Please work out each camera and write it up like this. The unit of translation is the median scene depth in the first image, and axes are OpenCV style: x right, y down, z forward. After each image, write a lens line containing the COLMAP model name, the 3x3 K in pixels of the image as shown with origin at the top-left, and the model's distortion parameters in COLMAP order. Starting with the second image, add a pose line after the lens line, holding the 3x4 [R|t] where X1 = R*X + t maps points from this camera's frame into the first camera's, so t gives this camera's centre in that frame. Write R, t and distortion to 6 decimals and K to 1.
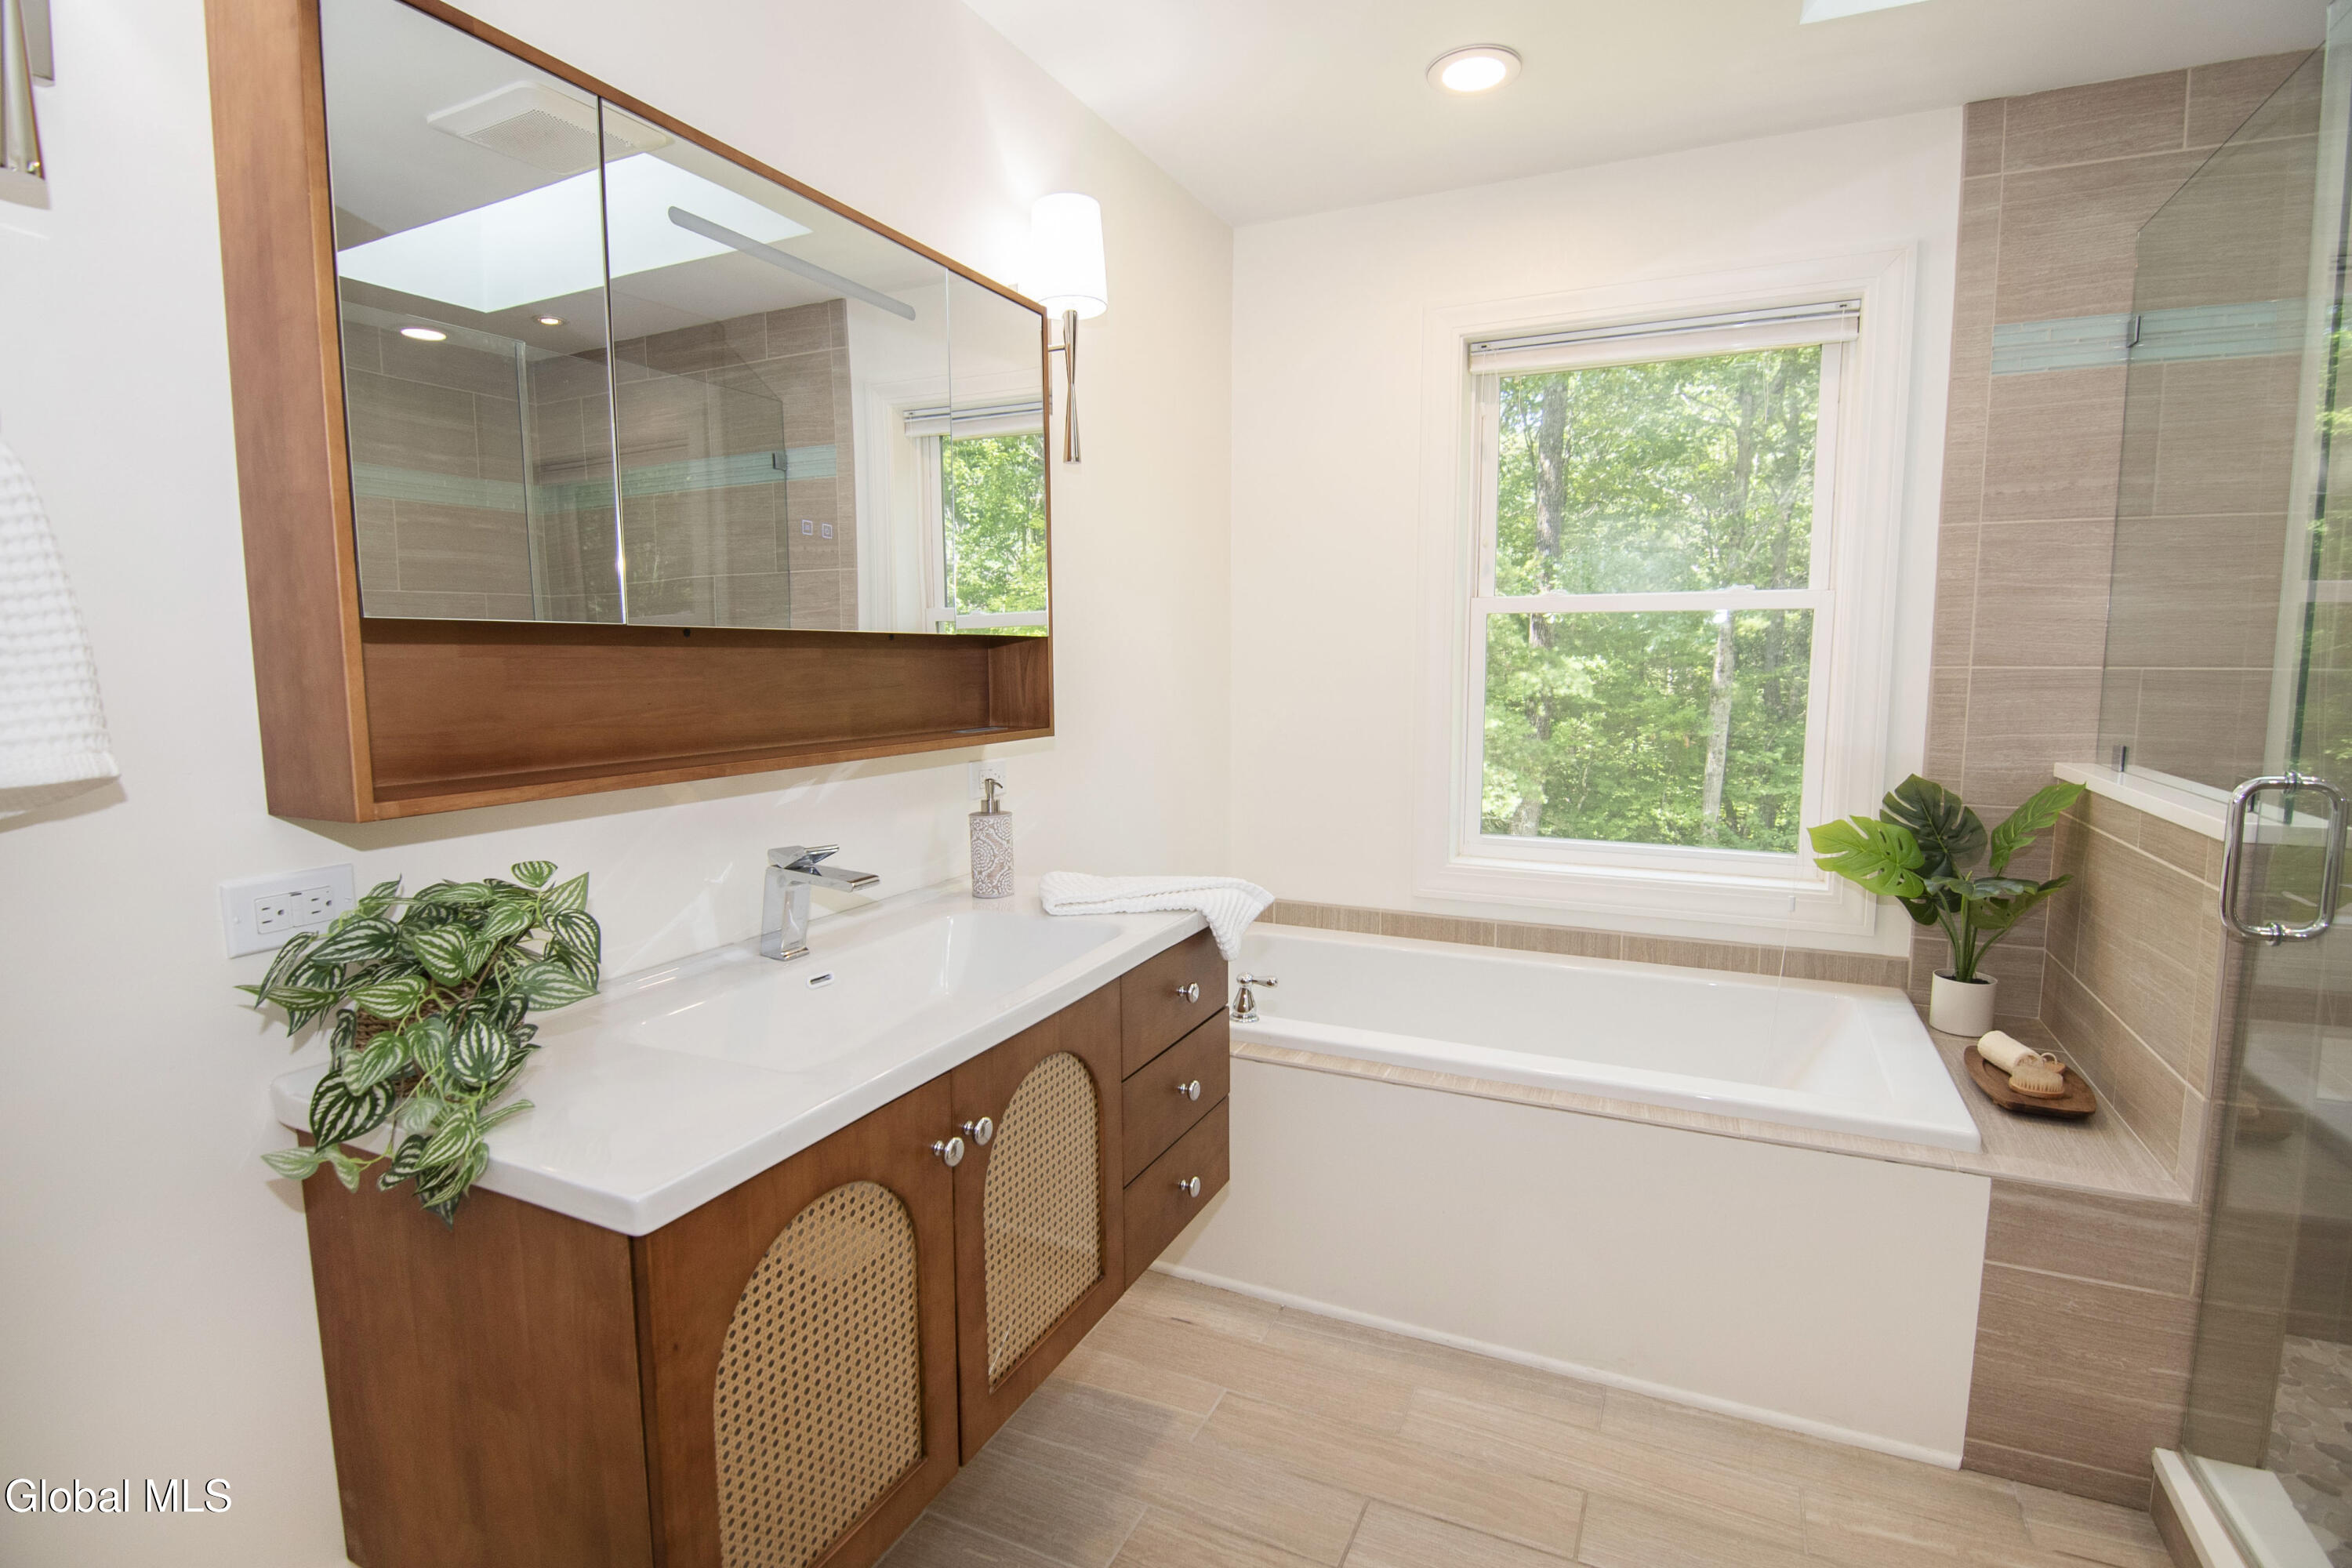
lens RADIAL K [[1149.9, 0, 1162.4], [0, 1149.9, 784.6], [0, 0, 1]] dist [-0.014496, -0.008391]
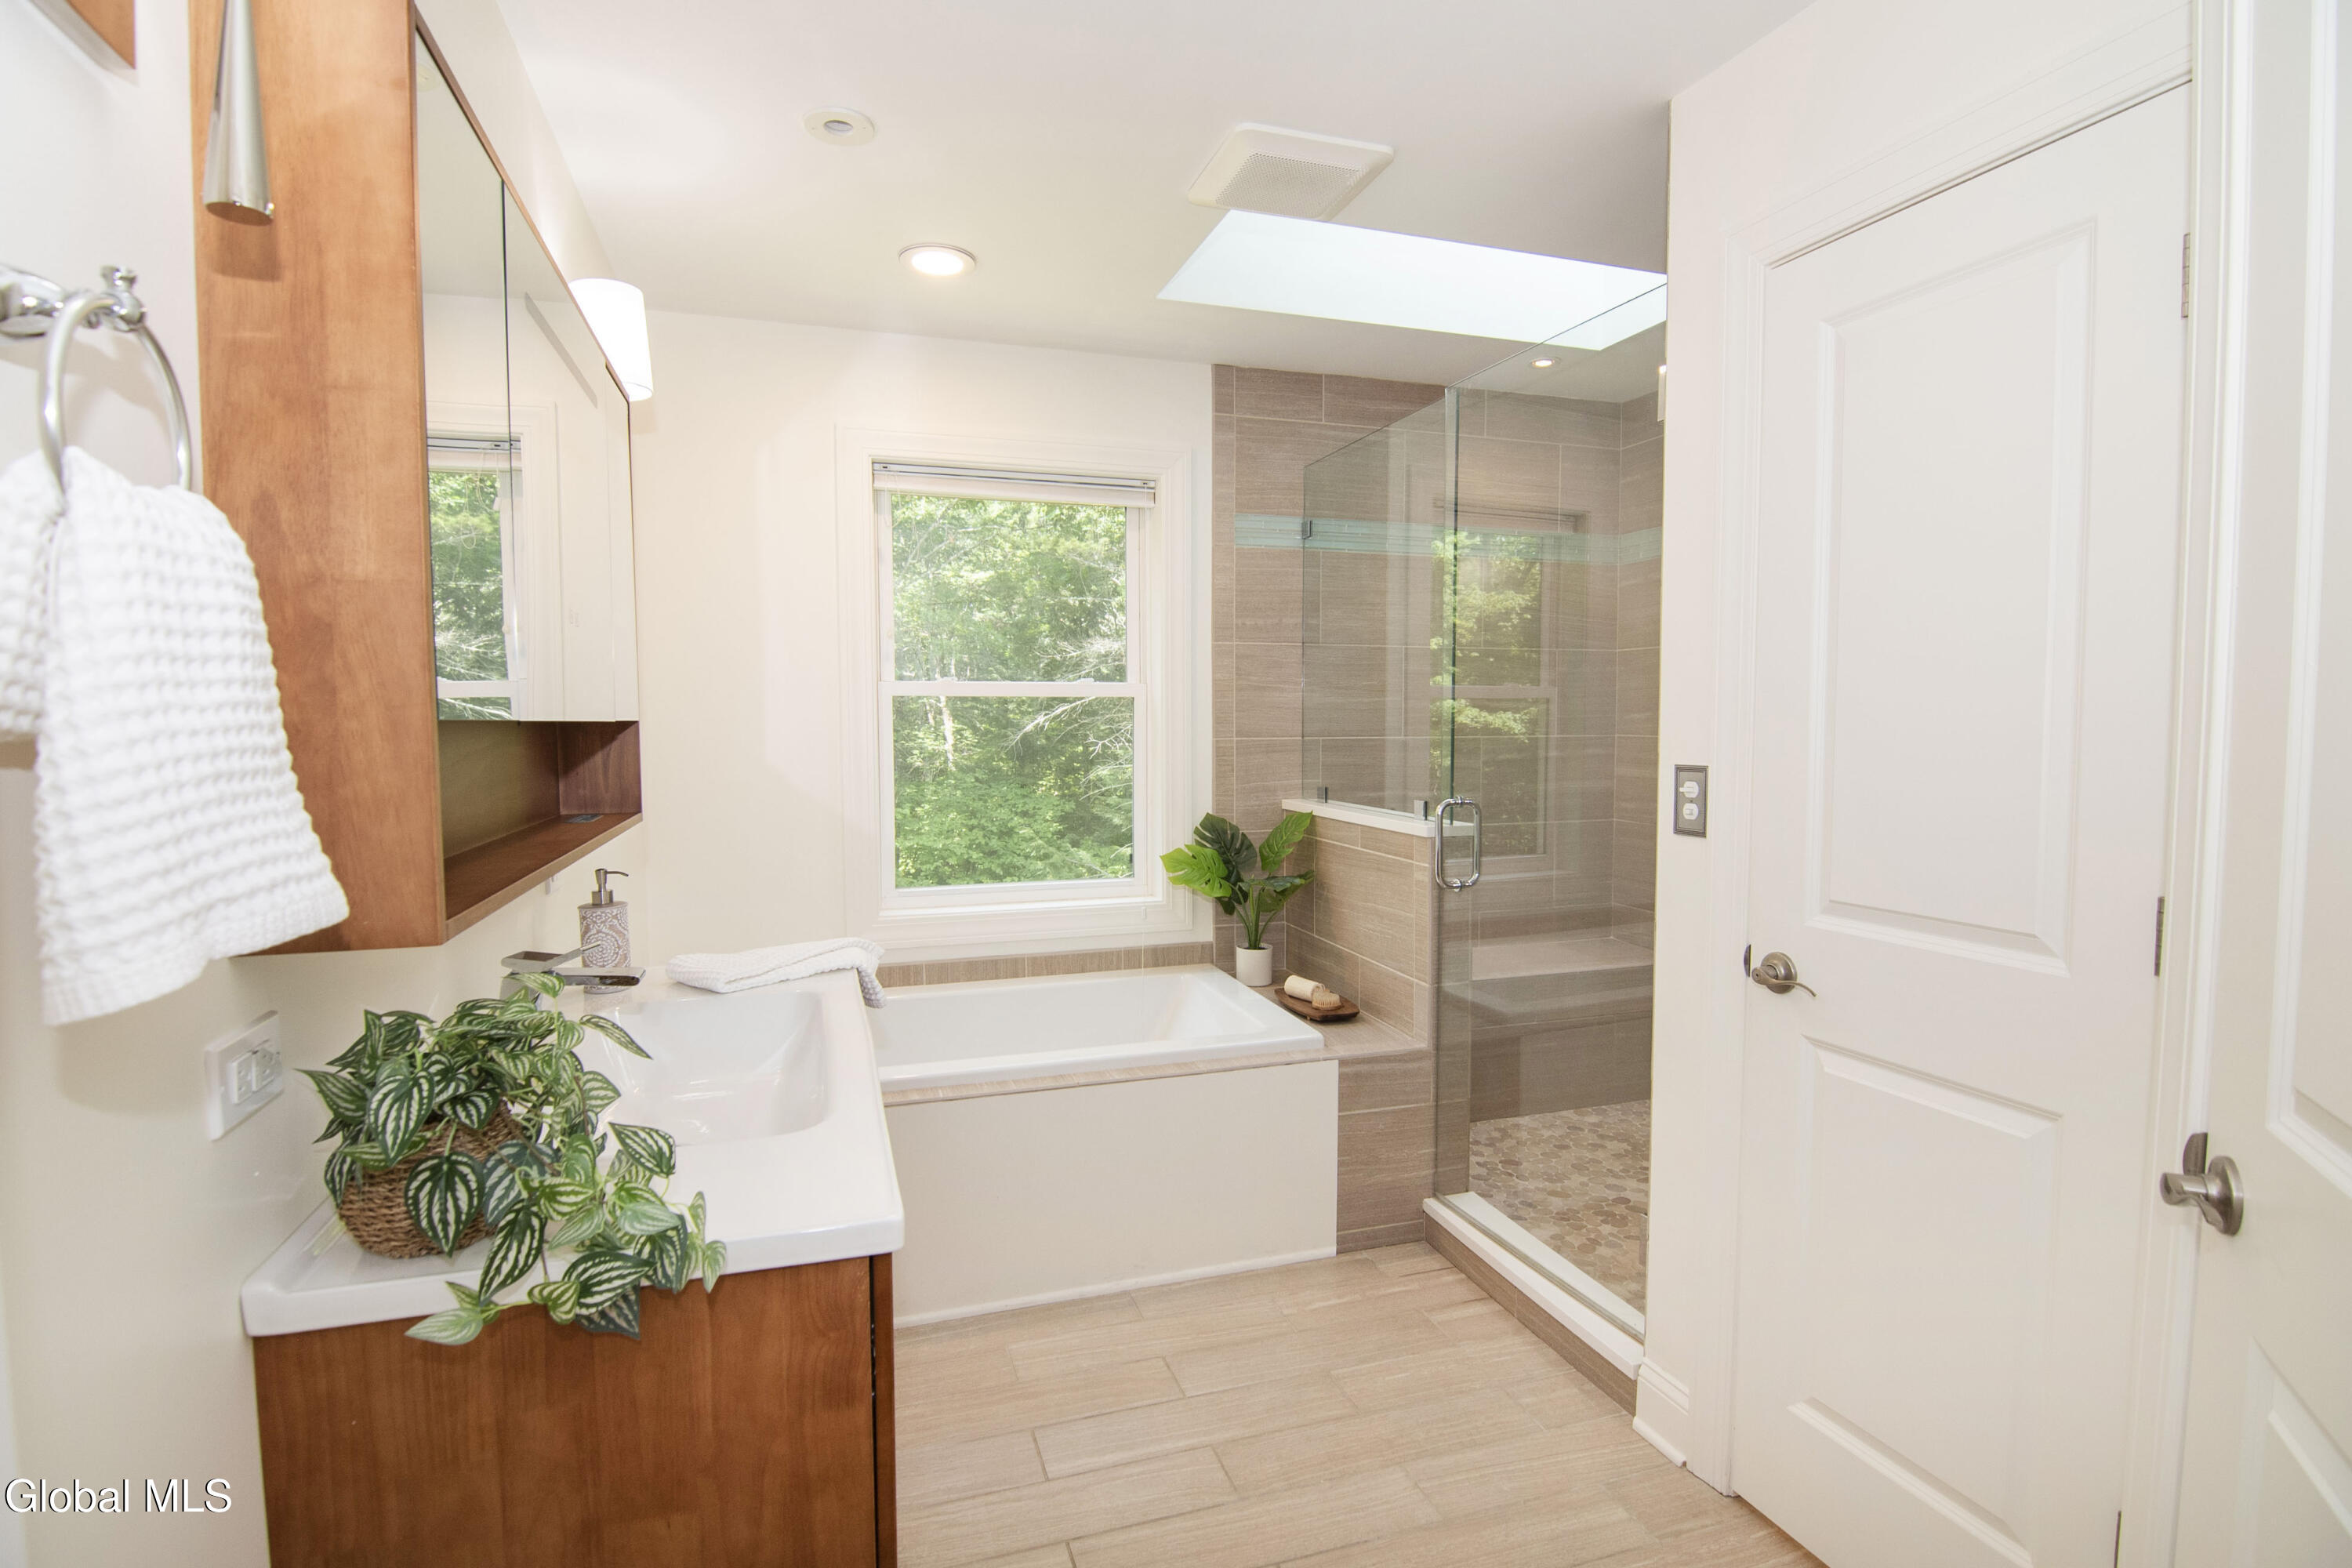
lens RADIAL K [[1149.9, 0, 1182.8], [0, 1149.9, 782.2], [0, 0, 1]] dist [-0.014496, -0.008391]
pose [[0.717037, -0.037425, 0.696030, -0.421691], [0.078418, 0.996549, -0.027201, -0.011963], [-0.692610, 0.074085, 0.717497, -0.027406]]
